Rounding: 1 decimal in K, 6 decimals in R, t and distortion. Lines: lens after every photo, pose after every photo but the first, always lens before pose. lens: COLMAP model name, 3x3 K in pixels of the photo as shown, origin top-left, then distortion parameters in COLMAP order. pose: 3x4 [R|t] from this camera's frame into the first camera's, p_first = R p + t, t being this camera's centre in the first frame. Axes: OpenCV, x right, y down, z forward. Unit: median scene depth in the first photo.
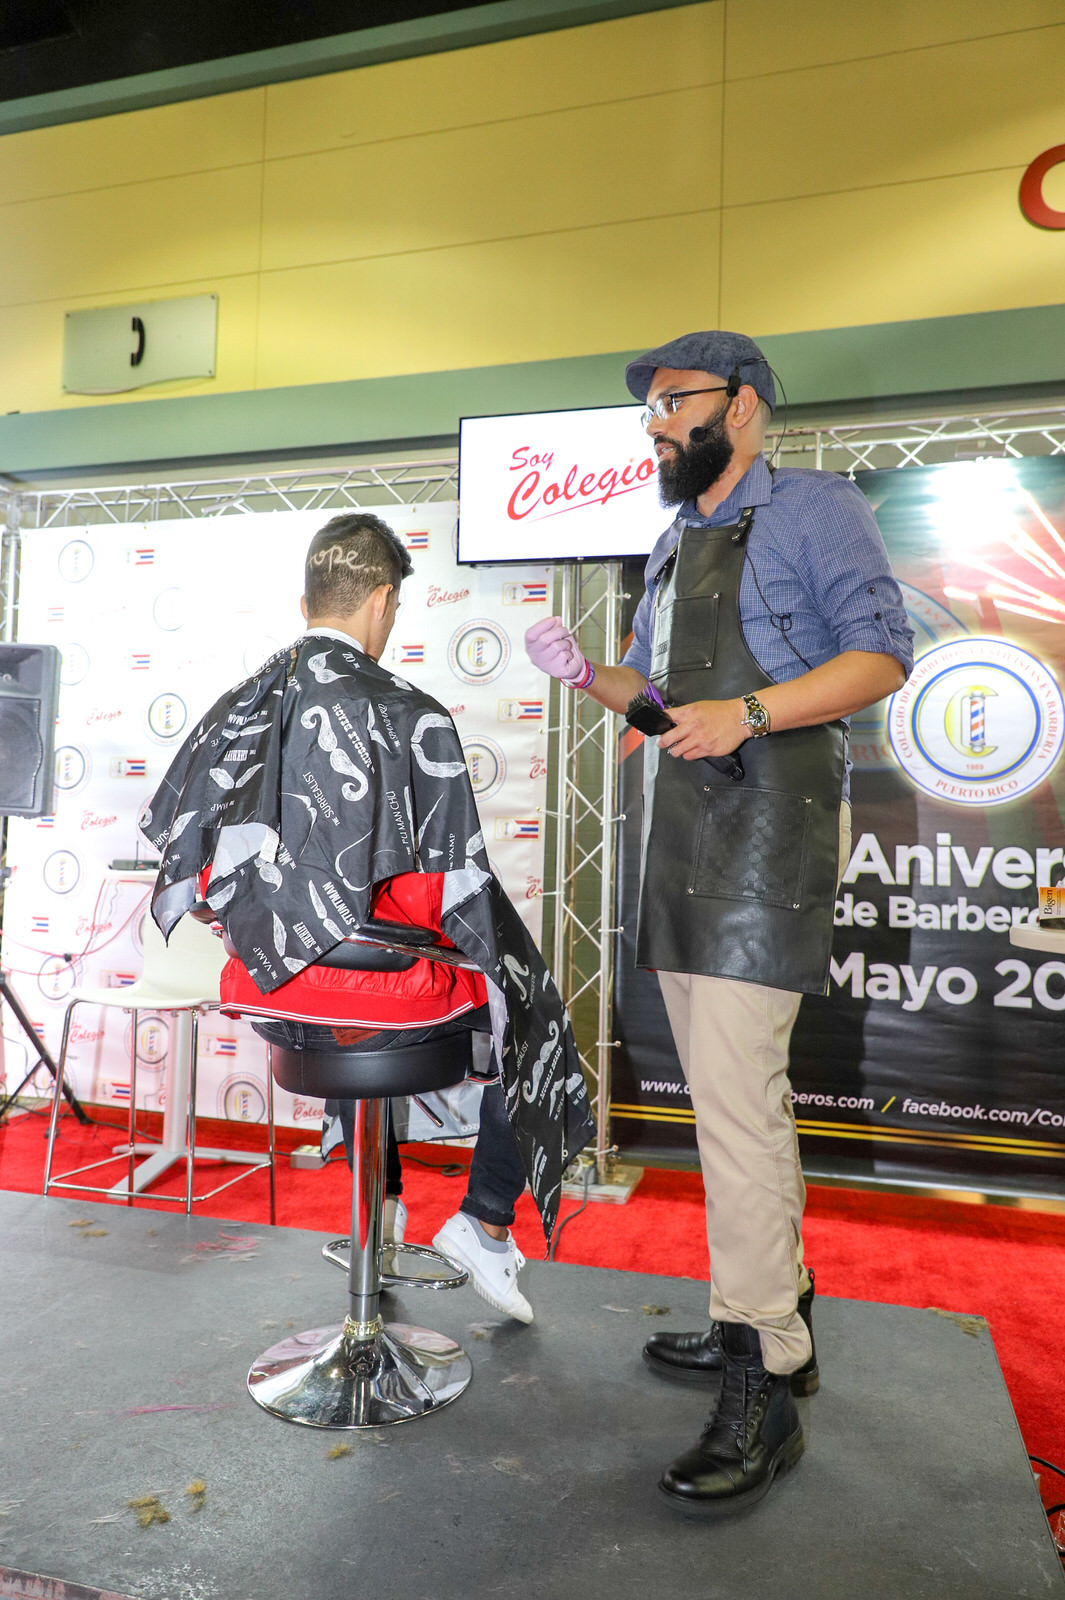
lens RADIAL K [[1104.0, 0, 535.9], [0, 1104.0, 793.7], [0, 0, 1]] dist [0.013250, 0.000407]
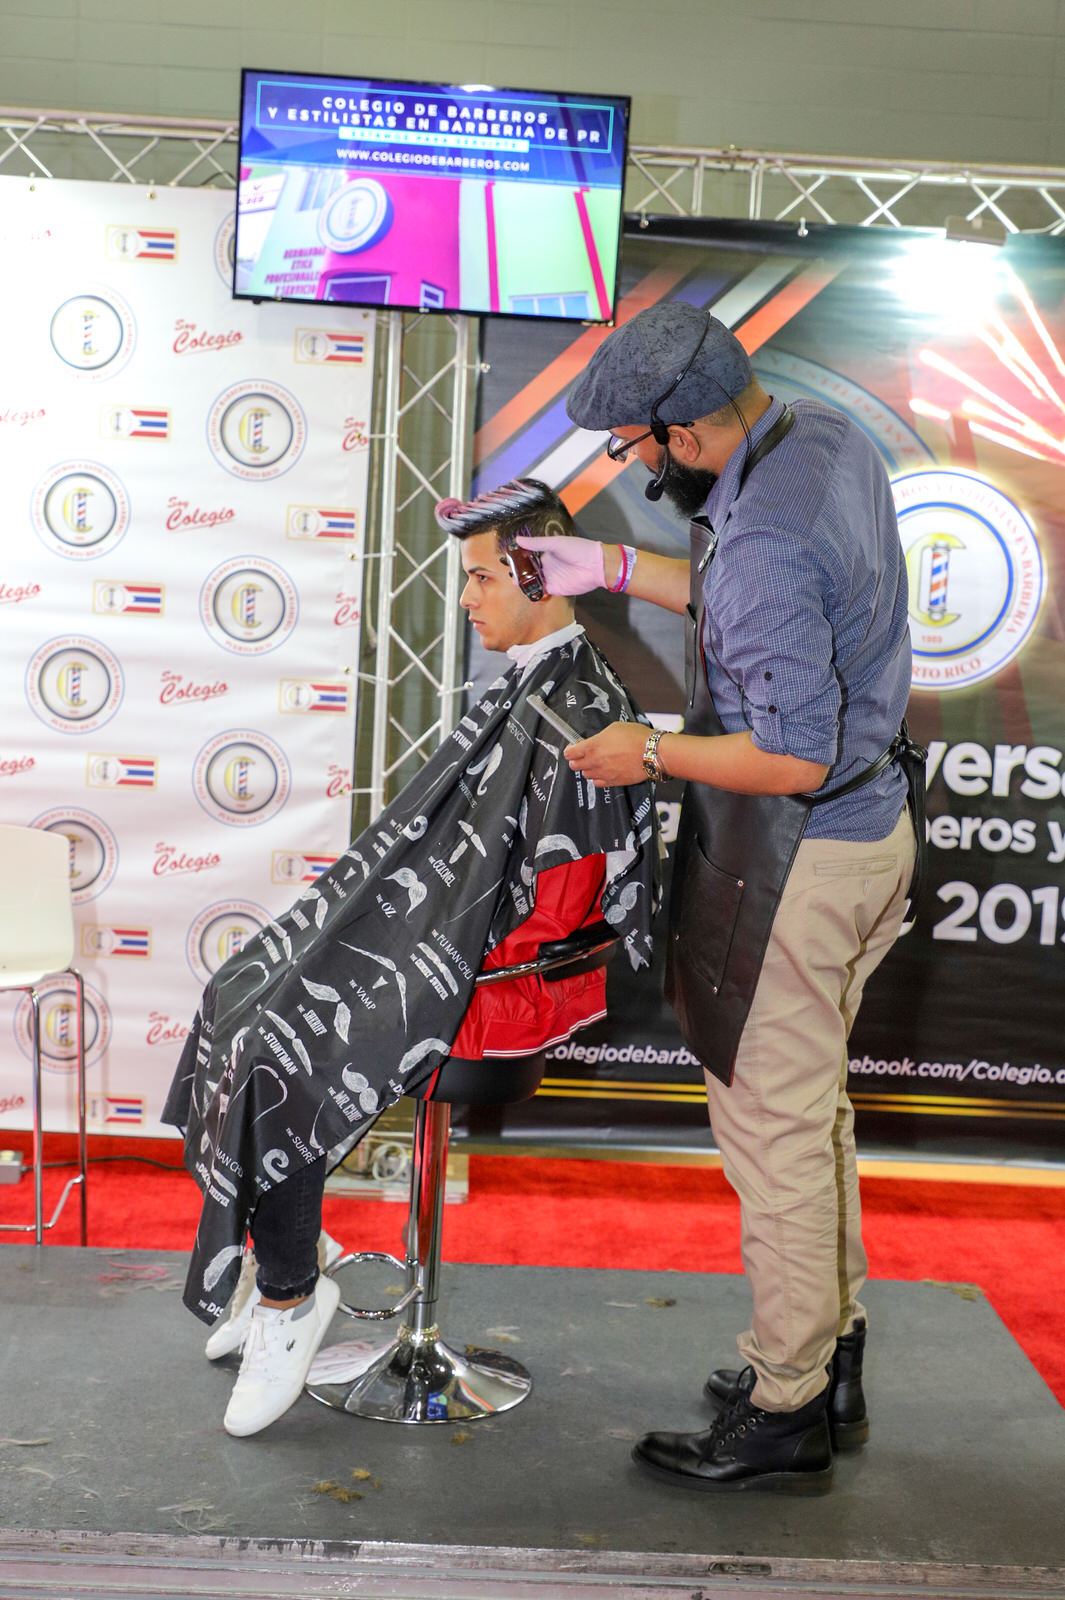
lens RADIAL K [[2237.1, 0, 533.9], [0, 2237.1, 790.1], [0, 0, 1]] dist [0.026774, -0.074012]
pose [[0.954096, -0.005107, 0.299459, -0.339914], [-0.046223, 0.985364, 0.164077, -0.163539], [-0.295914, -0.170387, 0.939895, -0.412832]]
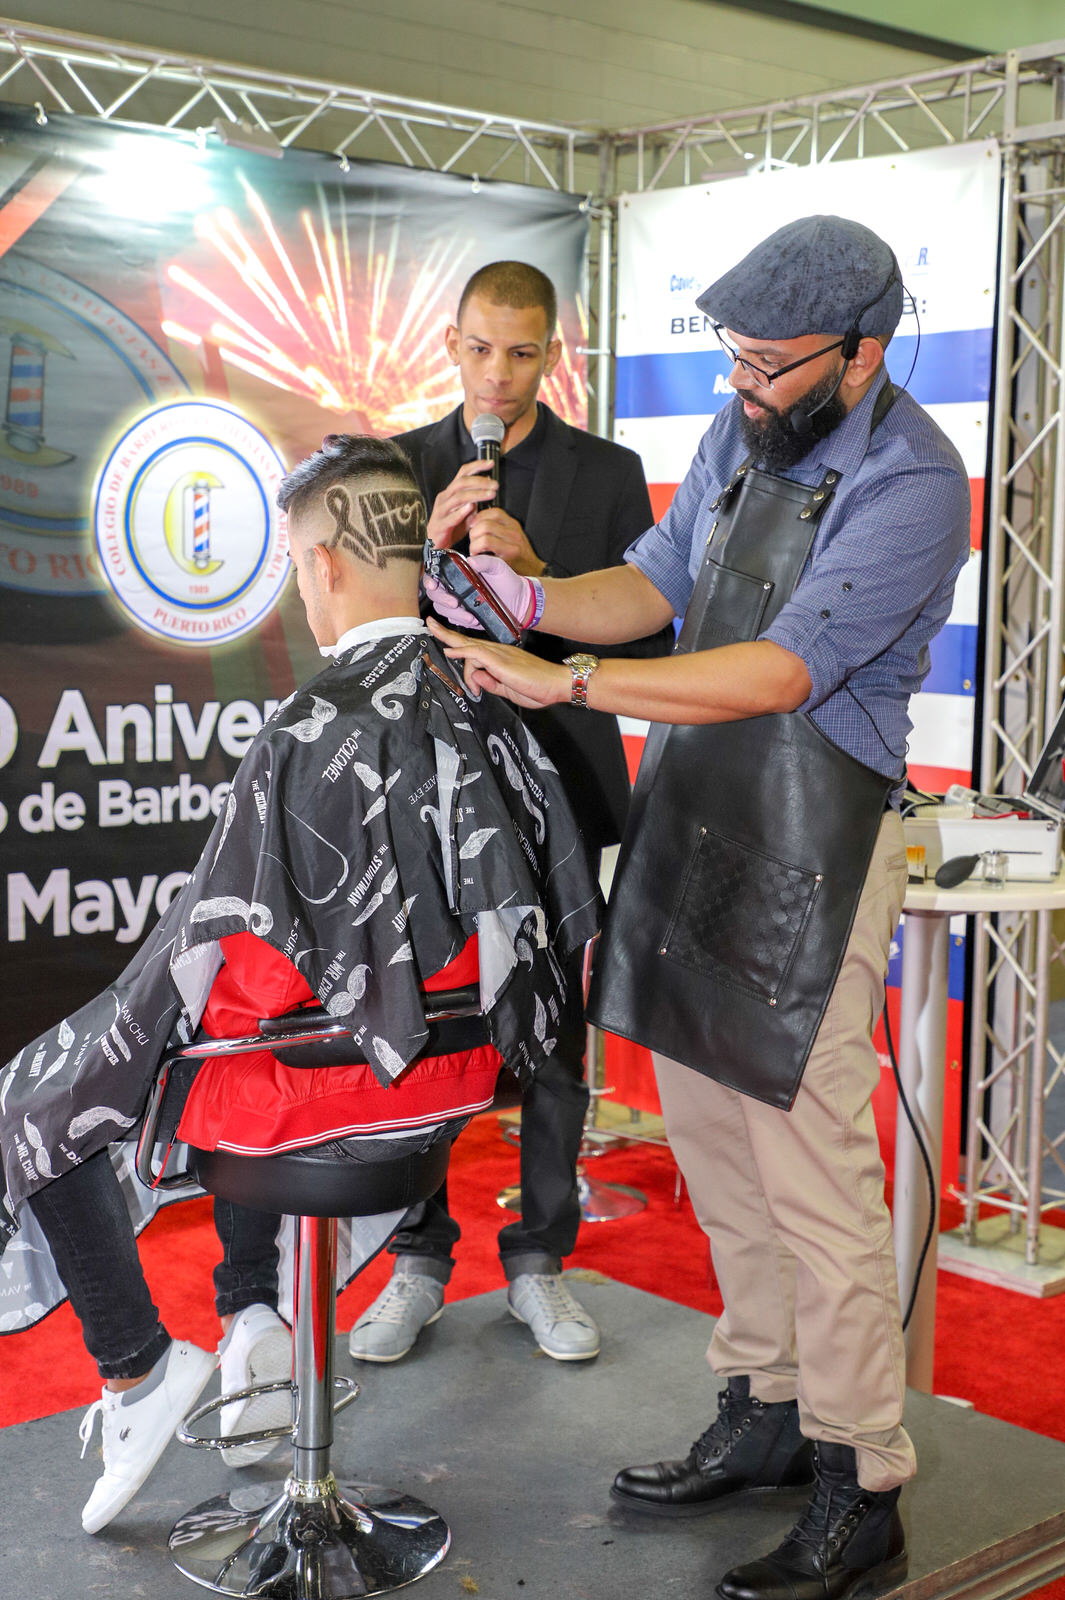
lens RADIAL K [[2228.9, 0, 532.5], [0, 2228.9, 800.0], [0, 0, 1]] dist [0.022078, -0.071690]
pose [[0.526135, -0.110833, 0.843148, -0.695461], [-0.056126, 0.984783, 0.164475, -0.136143], [-0.848547, -0.133858, 0.511908, 0.075816]]
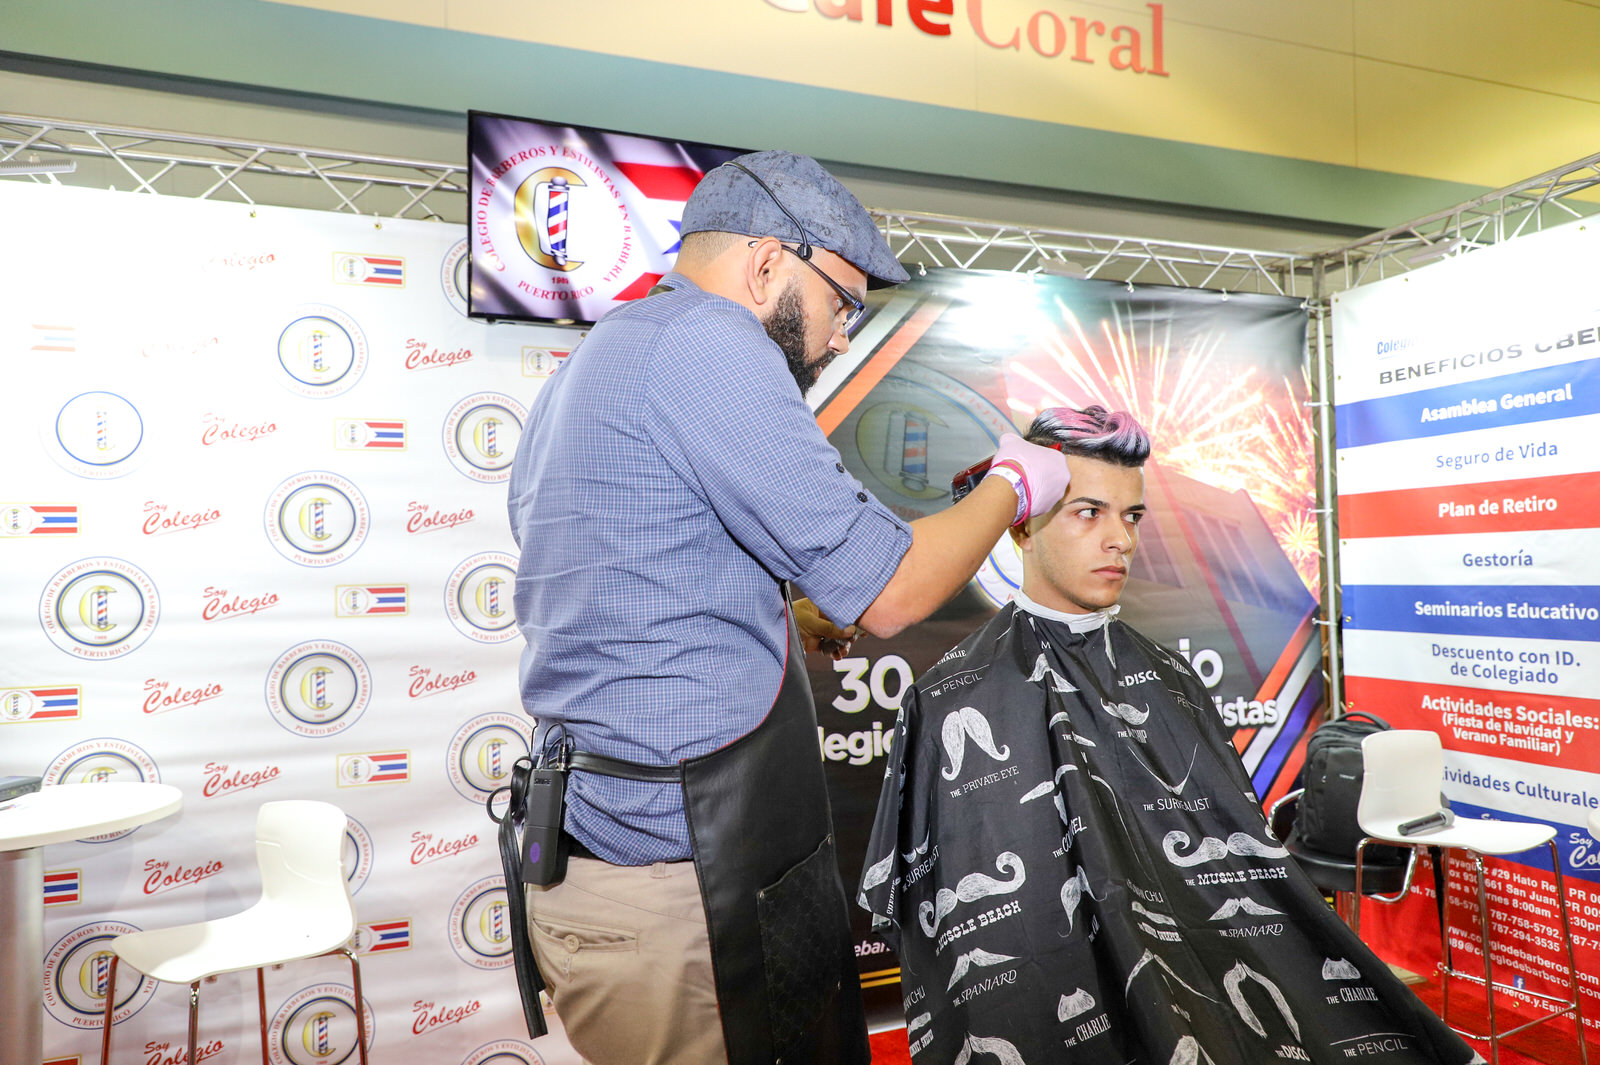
lens RADIAL K [[1104.0, 0, 815.5], [0, 1104.0, 537.1], [0, 0, 1]] dist [0.013250, 0.000407]
pose [[0.789608, -0.025442, 0.613083, -0.378716], [0.005179, 0.999381, 0.034802, -0.098470], [-0.613589, -0.024305, 0.789251, 0.325144]]
